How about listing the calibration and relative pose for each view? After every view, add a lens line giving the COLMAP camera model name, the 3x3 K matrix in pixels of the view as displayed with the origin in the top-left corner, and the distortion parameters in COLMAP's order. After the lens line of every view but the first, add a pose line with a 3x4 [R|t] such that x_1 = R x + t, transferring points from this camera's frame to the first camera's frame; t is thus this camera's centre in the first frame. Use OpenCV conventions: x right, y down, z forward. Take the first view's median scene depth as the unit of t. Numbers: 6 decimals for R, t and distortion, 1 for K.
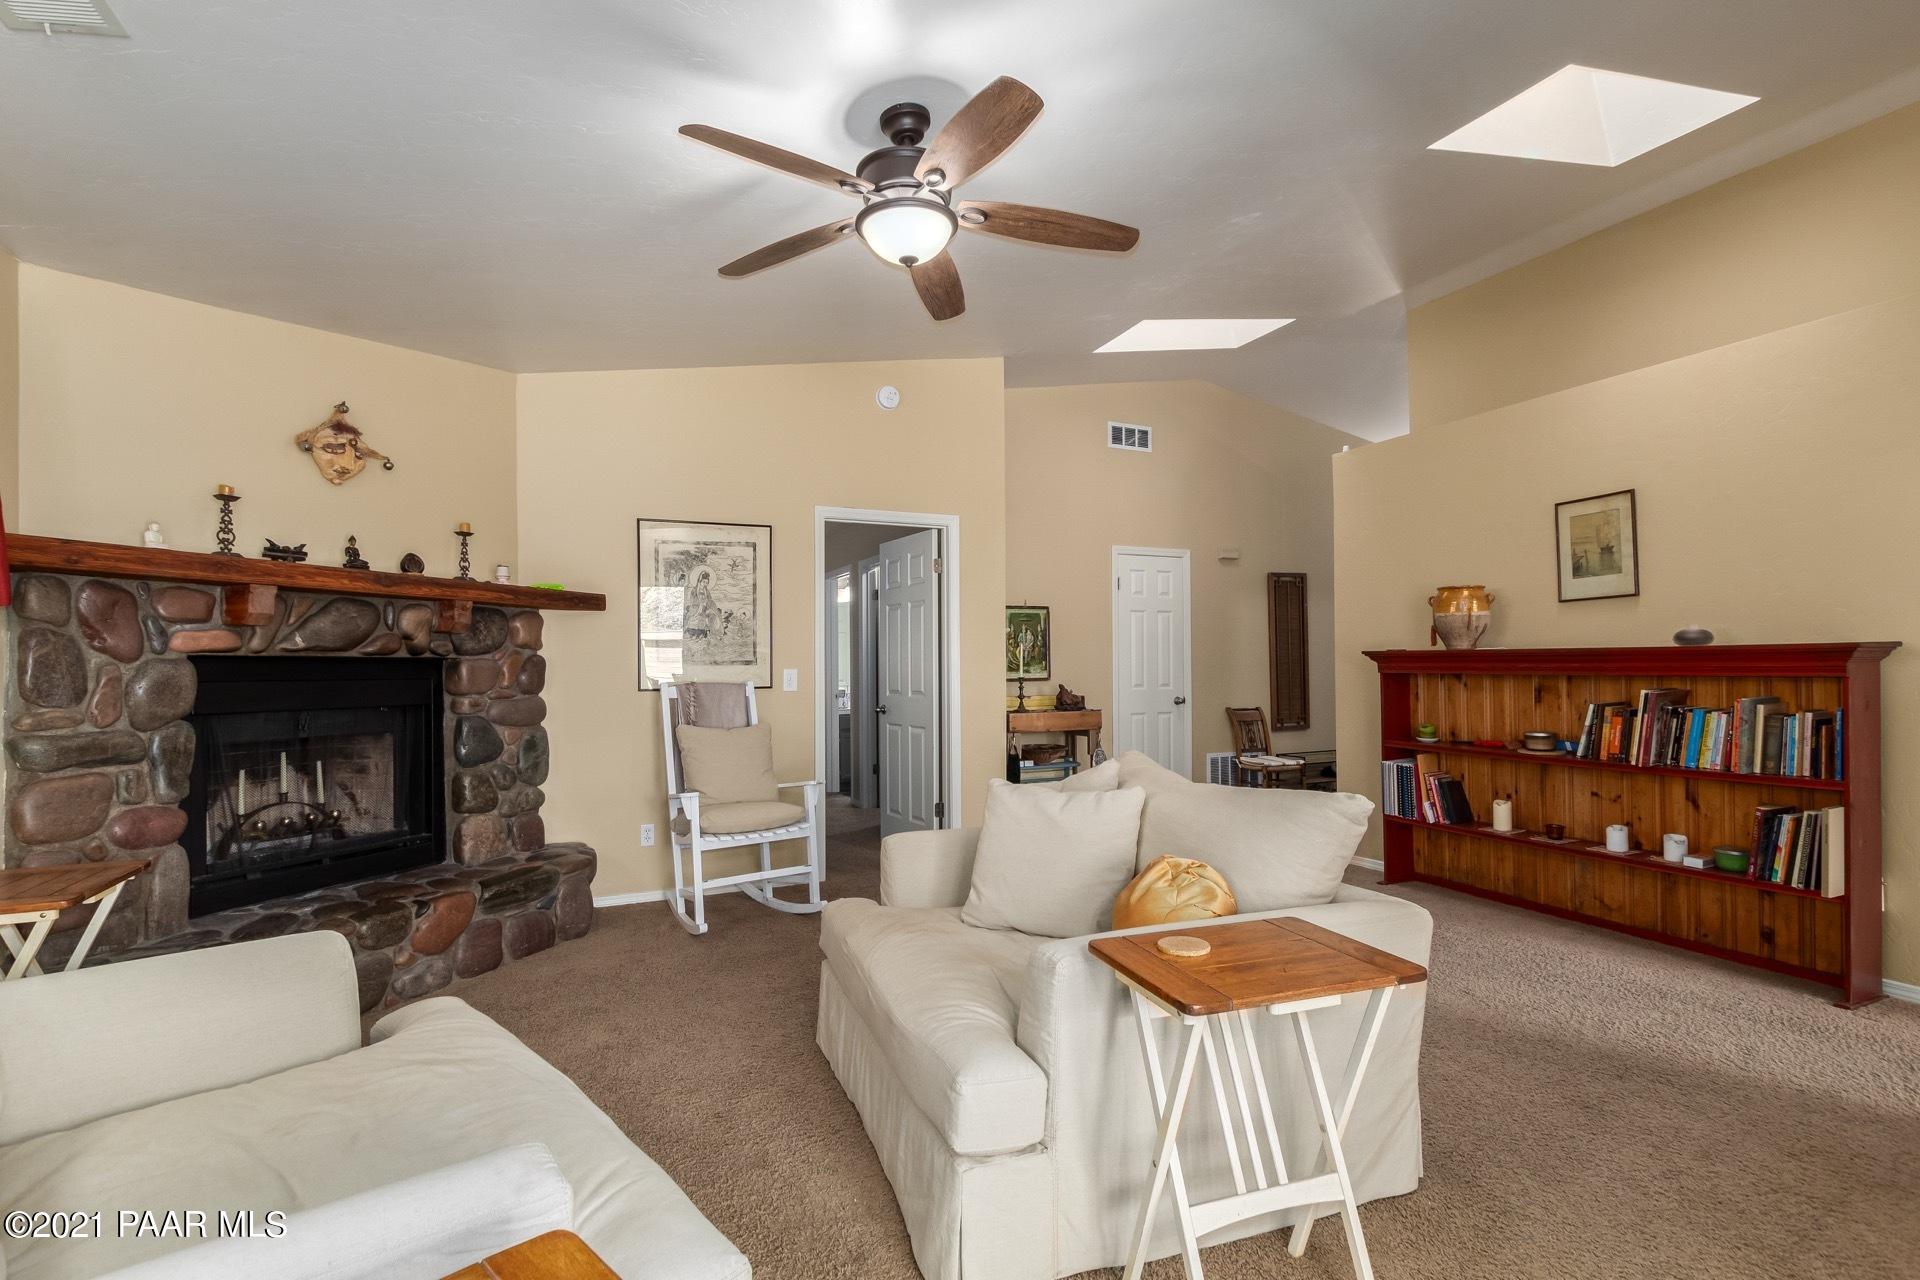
lens RADIAL K [[890.9, 0, 948.2], [0, 890.9, 657.3], [0, 0, 1]] dist [0.004814, -0.003000]
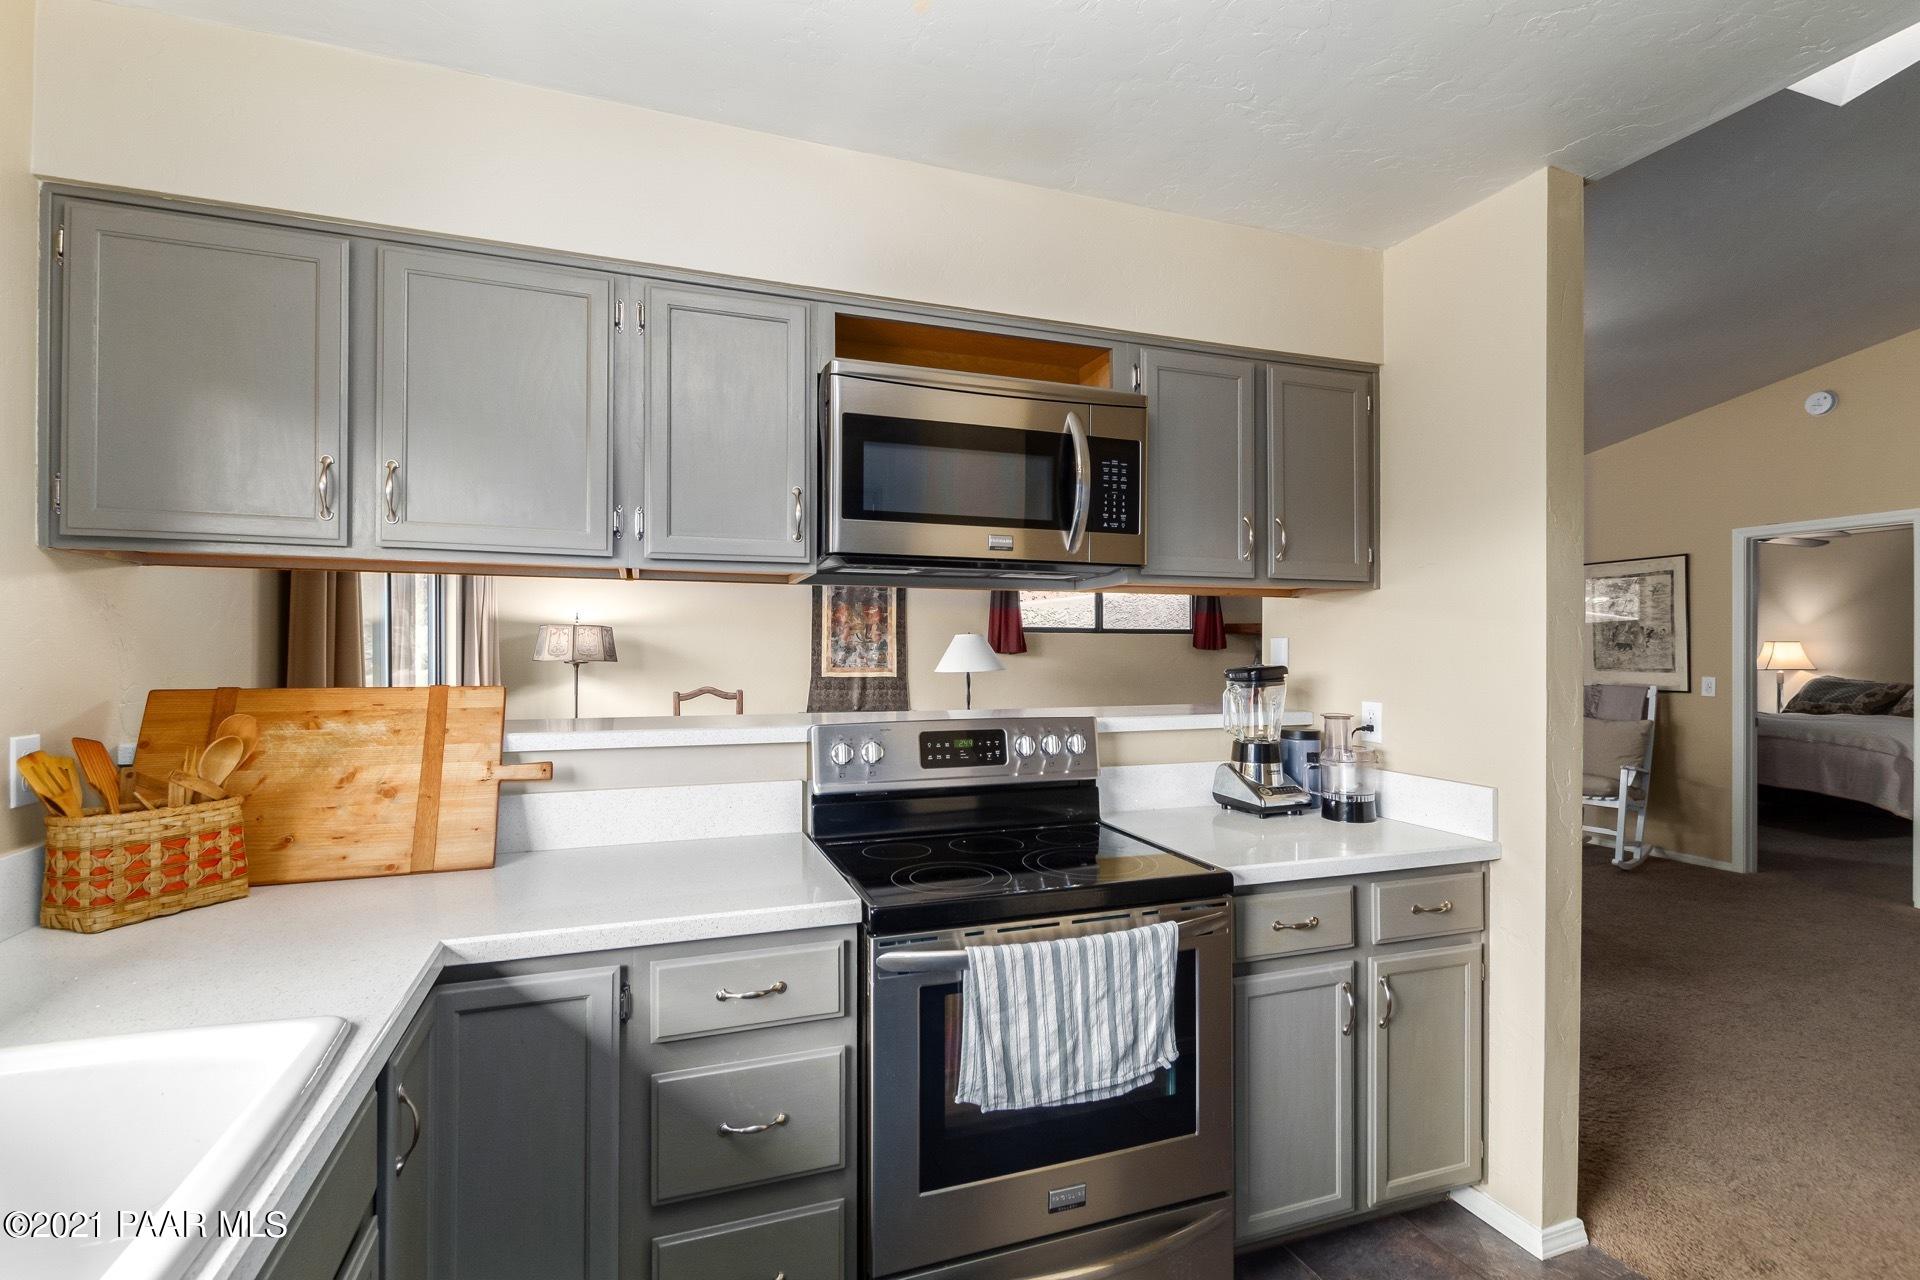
lens RADIAL K [[890.9, 0, 970.0], [0, 890.9, 648.9], [0, 0, 1]] dist [0.004814, -0.003000]
pose [[-0.065834, 0.001228, -0.997830, 1.234592], [0.008110, 0.999967, 0.000695, -0.037624], [0.997798, -0.008046, -0.065841, 0.166440]]
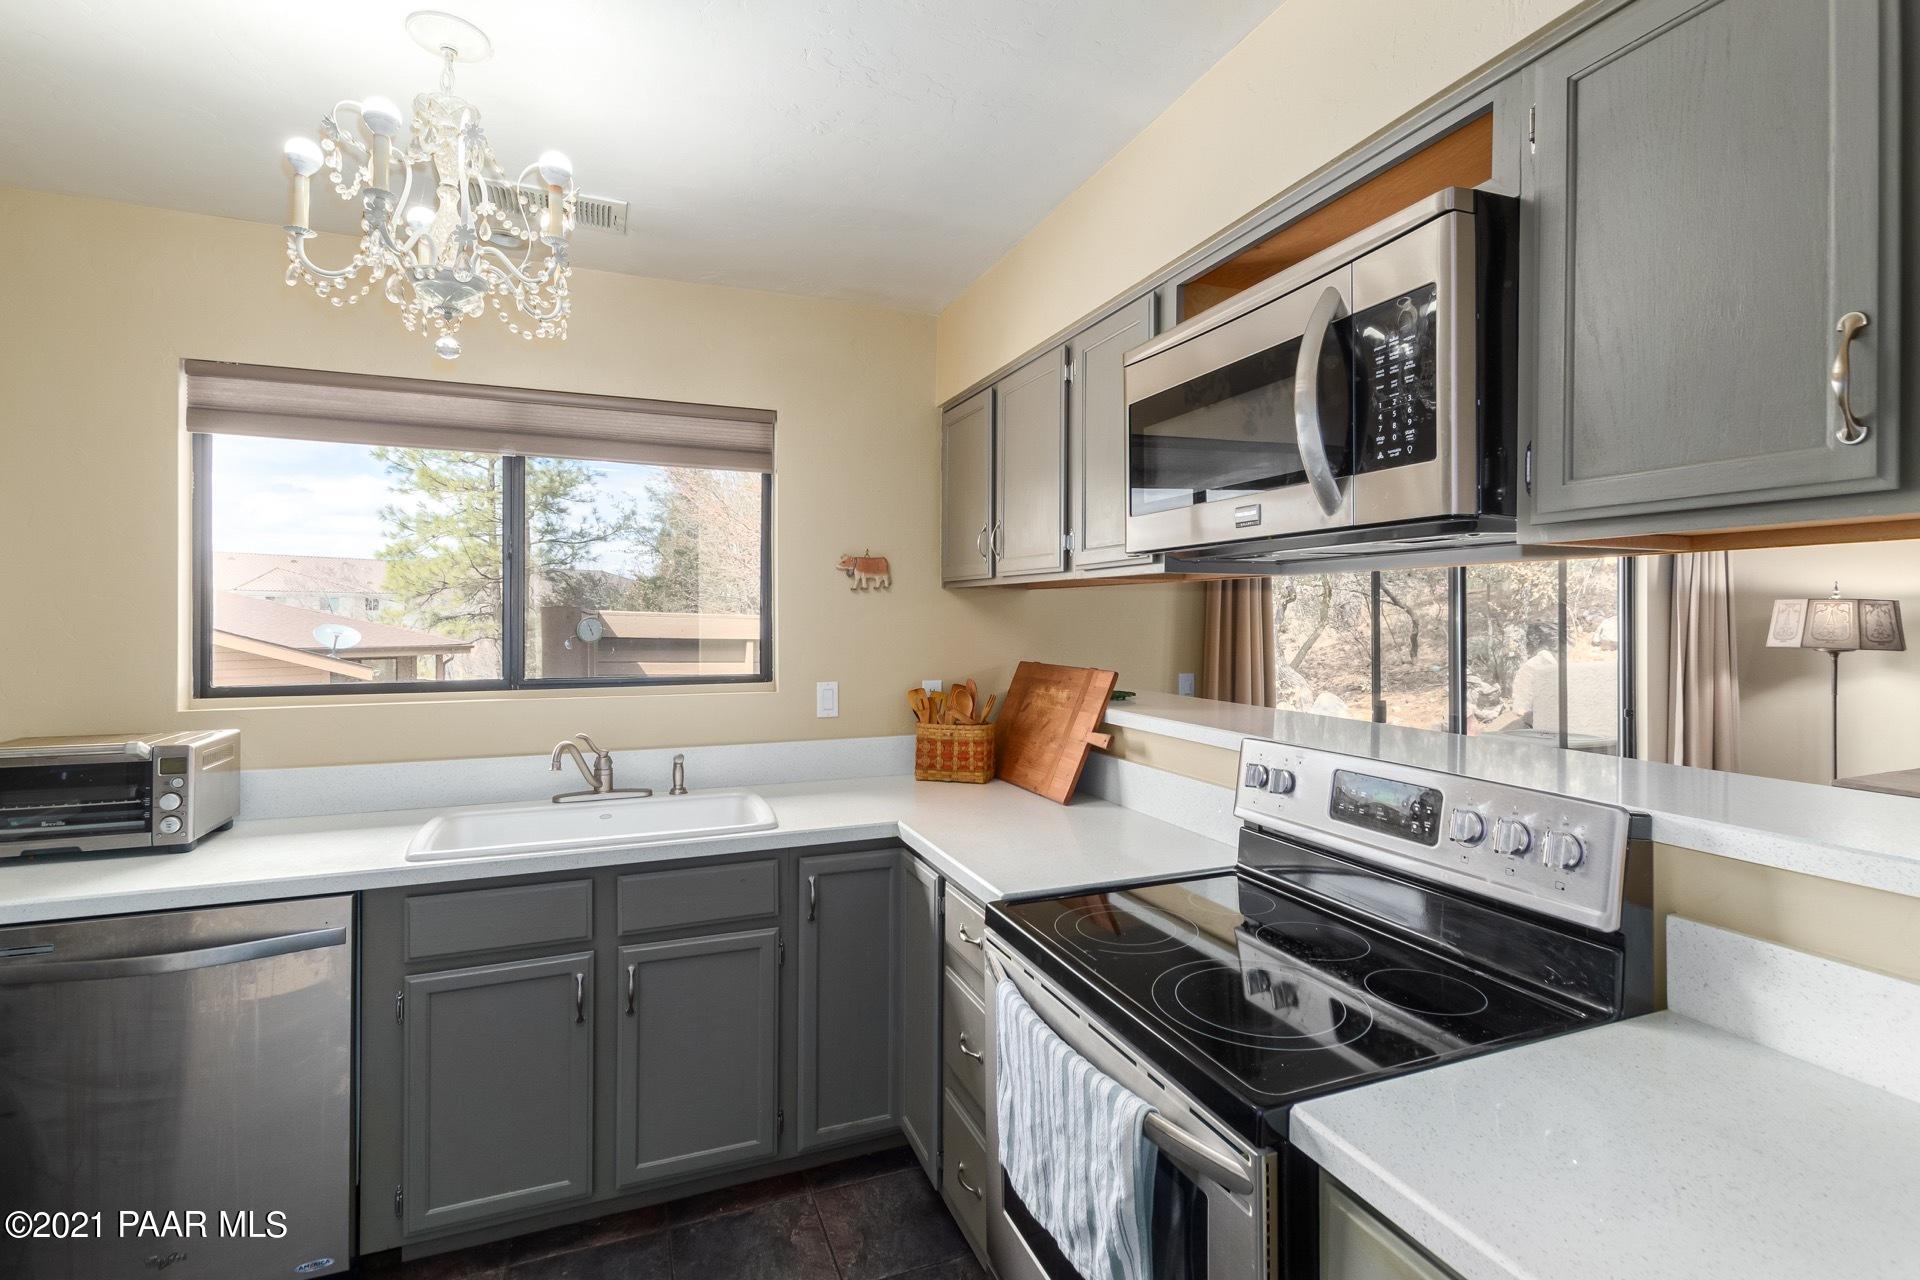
lens RADIAL K [[890.9, 0, 953.4], [0, 890.9, 622.3], [0, 0, 1]] dist [0.004814, -0.003000]
pose [[-0.999247, 0.003554, 0.038638, 0.861213], [0.003471, 0.999992, -0.002208, -0.052265], [-0.038645, -0.002072, -0.999251, 0.499363]]
